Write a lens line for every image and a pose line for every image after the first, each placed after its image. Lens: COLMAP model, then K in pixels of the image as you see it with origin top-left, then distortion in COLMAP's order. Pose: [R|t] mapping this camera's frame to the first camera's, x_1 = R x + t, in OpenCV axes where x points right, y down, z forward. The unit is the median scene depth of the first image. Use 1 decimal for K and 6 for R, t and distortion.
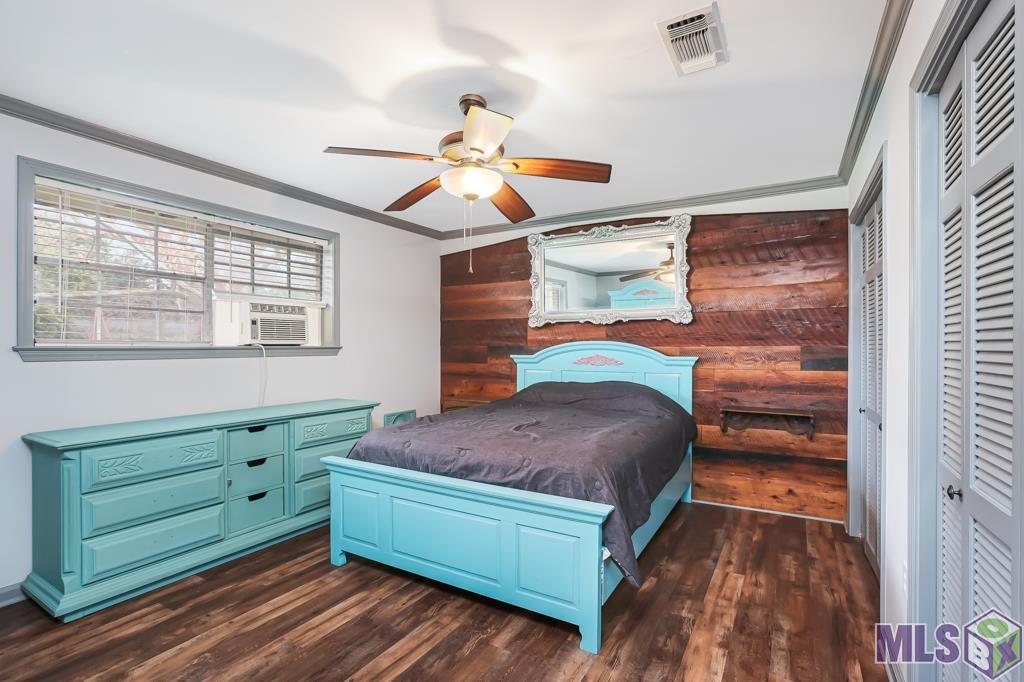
lens RADIAL K [[473.8, 0, 520.9], [0, 473.8, 348.4], [0, 0, 1]] dist [-0.022306, 0.009293]
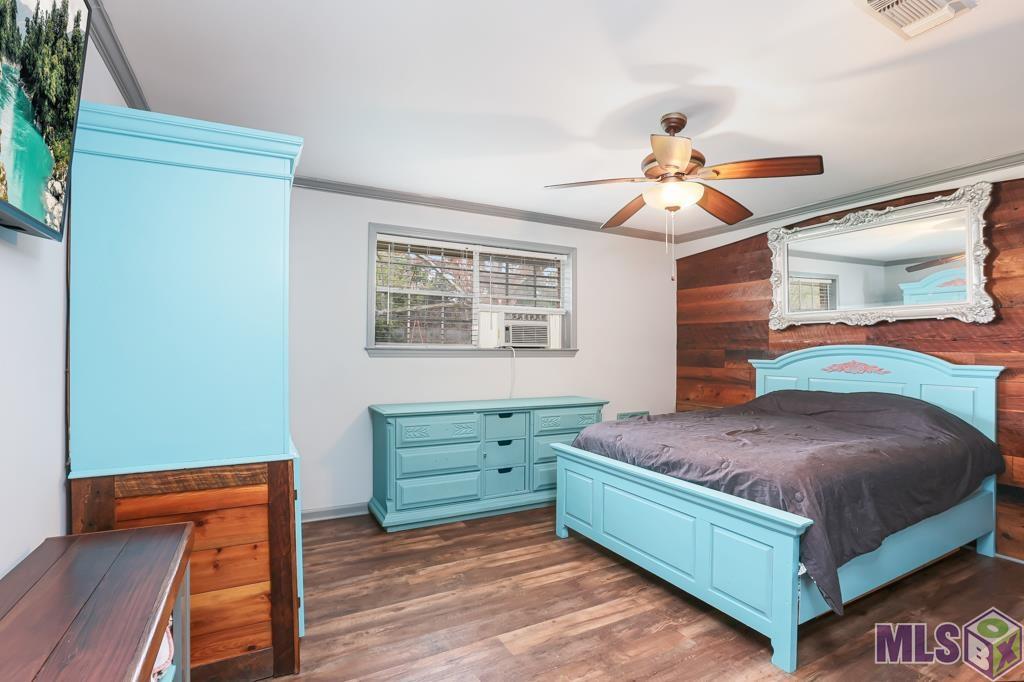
lens RADIAL K [[474.0, 0, 506.2], [0, 474.0, 343.3], [0, 0, 1]] dist [-0.043652, 0.010114]
pose [[0.852657, 0.001636, -0.522469, 0.090698], [-0.011404, 0.999815, -0.015479, 0.001913], [0.522347, 0.019157, 0.852518, -0.062524]]
